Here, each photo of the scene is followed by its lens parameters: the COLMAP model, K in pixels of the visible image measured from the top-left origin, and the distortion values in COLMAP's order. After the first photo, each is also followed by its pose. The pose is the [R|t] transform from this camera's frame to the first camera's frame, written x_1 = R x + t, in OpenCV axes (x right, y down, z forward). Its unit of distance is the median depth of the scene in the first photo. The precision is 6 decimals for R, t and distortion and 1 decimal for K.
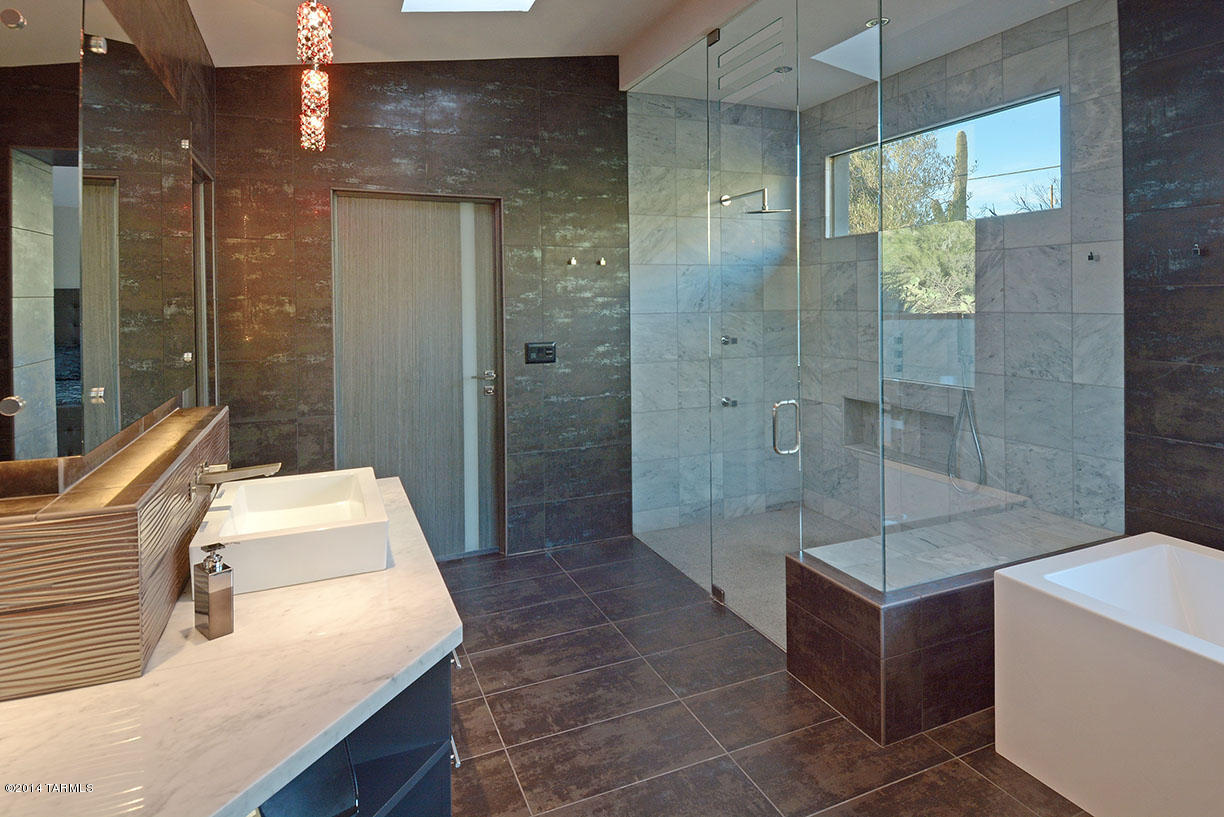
lens RADIAL K [[701.9, 0, 614.2], [0, 701.9, 302.8], [0, 0, 1]] dist [0.000307, -0.002689]
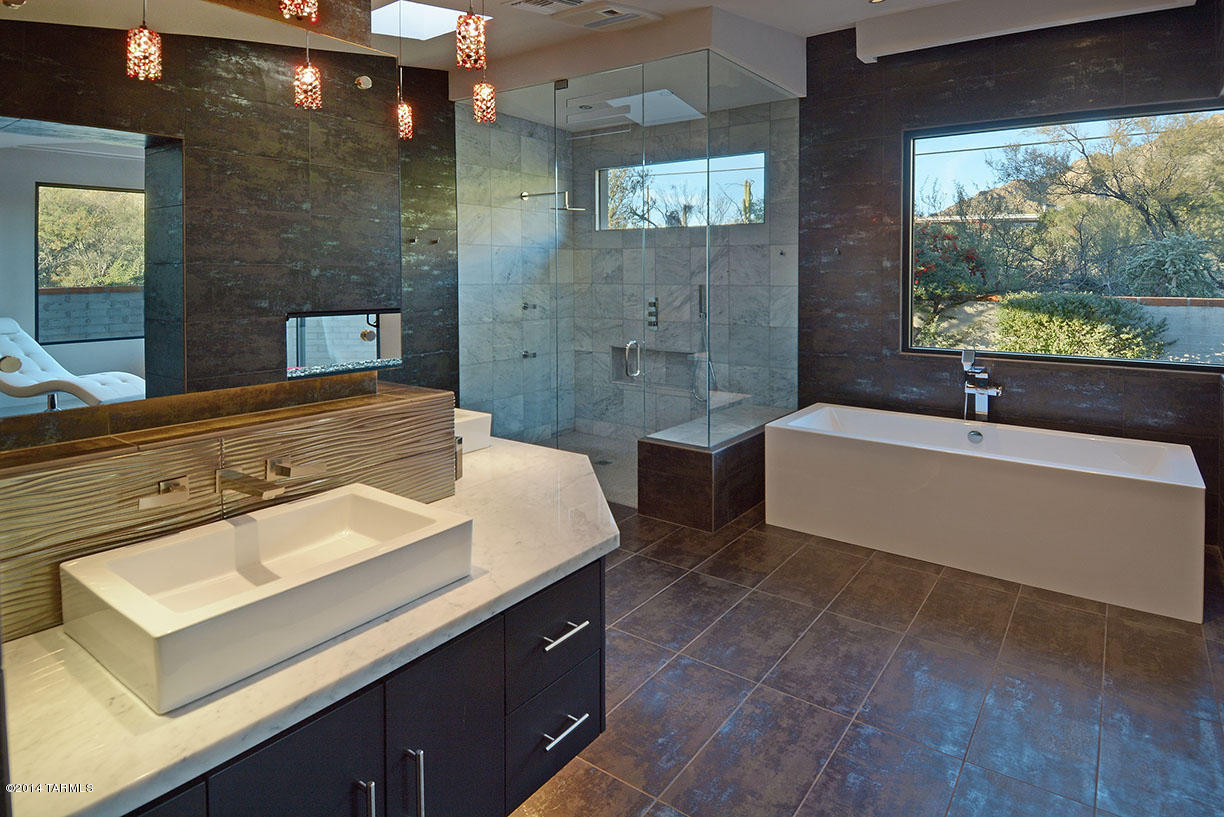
lens RADIAL K [[700.7, 0, 609.4], [0, 700.7, 276.0], [0, 0, 1]] dist [0.000373, 0.000005]
pose [[0.864061, 0.016658, 0.503111, -0.367903], [-0.013990, 0.999861, -0.009079, 0.008391], [-0.503193, 0.000807, 0.864174, -0.187180]]
